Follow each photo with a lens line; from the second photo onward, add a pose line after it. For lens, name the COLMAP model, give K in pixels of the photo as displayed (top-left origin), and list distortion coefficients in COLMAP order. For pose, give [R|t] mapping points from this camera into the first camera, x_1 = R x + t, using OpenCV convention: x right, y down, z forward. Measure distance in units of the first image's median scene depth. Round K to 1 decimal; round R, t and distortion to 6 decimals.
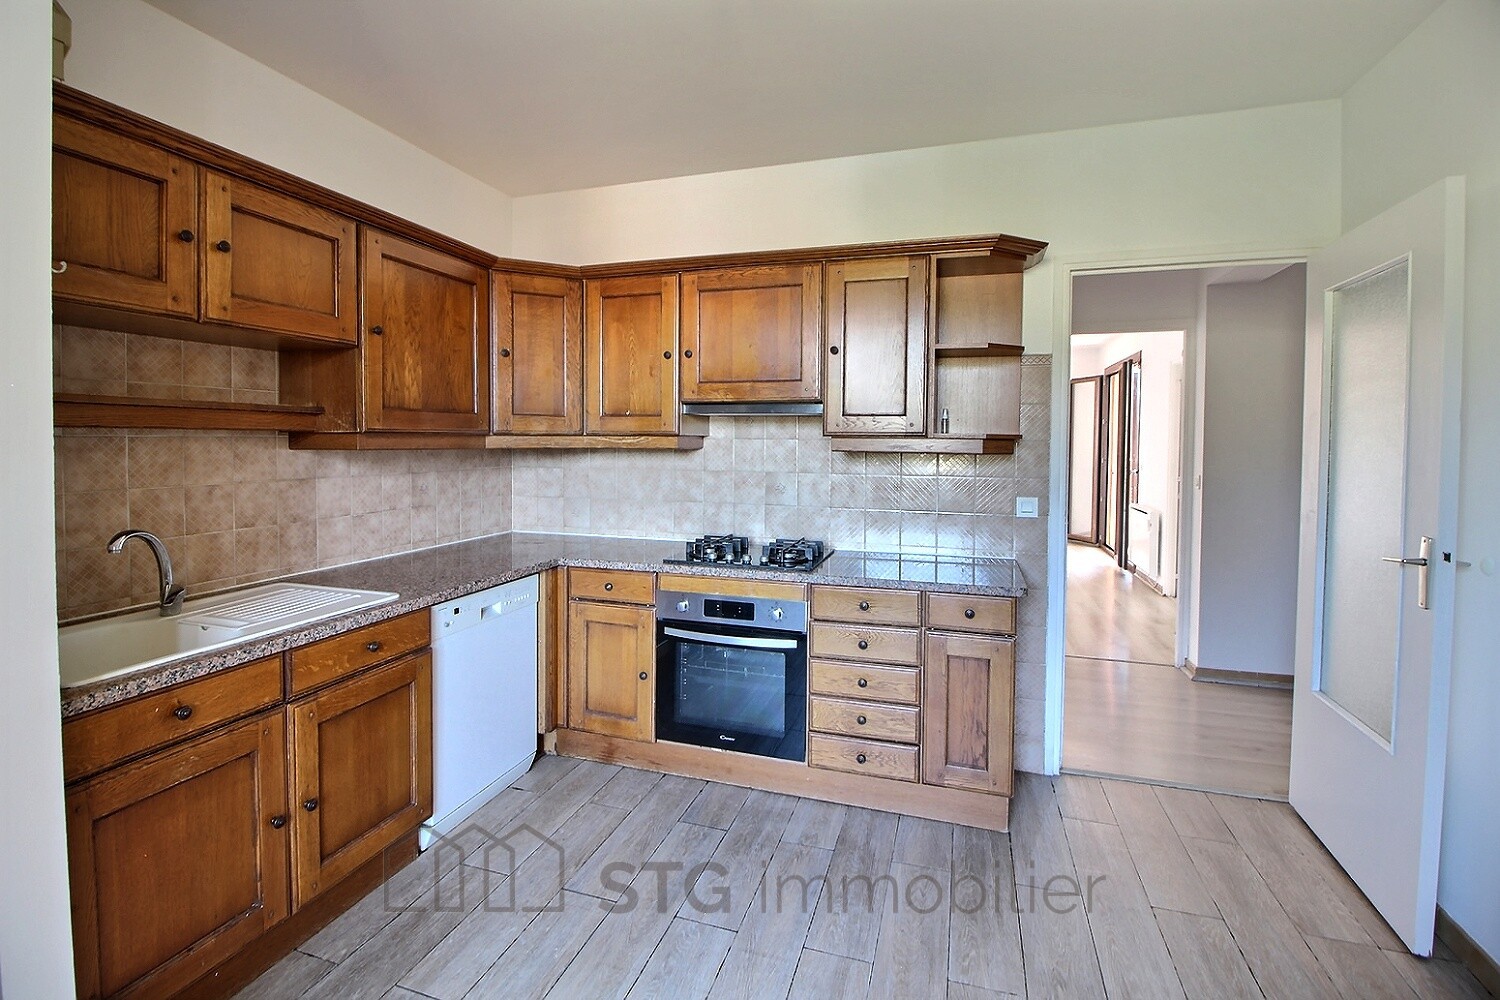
lens RADIAL K [[695.9, 0, 733.6], [0, 695.9, 457.0], [0, 0, 1]] dist [-0.000101, 0.000090]
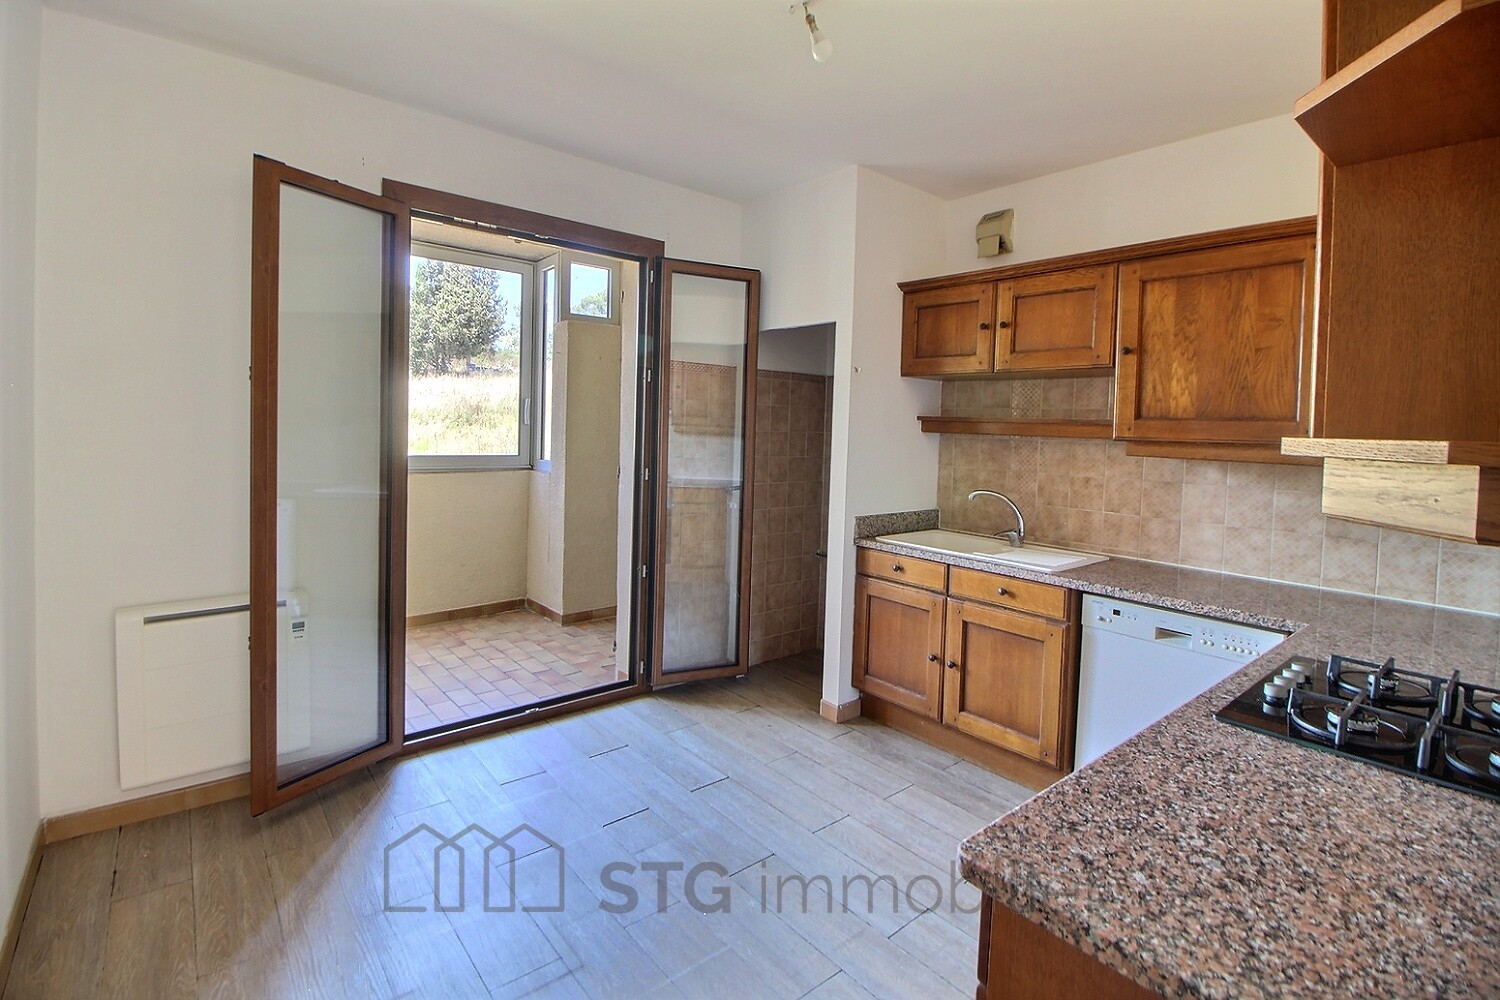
lens RADIAL K [[695.9, 0, 733.6], [0, 695.9, 457.0], [0, 0, 1]] dist [-0.000101, 0.000090]
pose [[-0.534124, 0.014566, -0.845280, 0.782526], [-0.057745, 0.996888, 0.053667, -0.032008], [0.843431, 0.077476, -0.531621, 1.057520]]
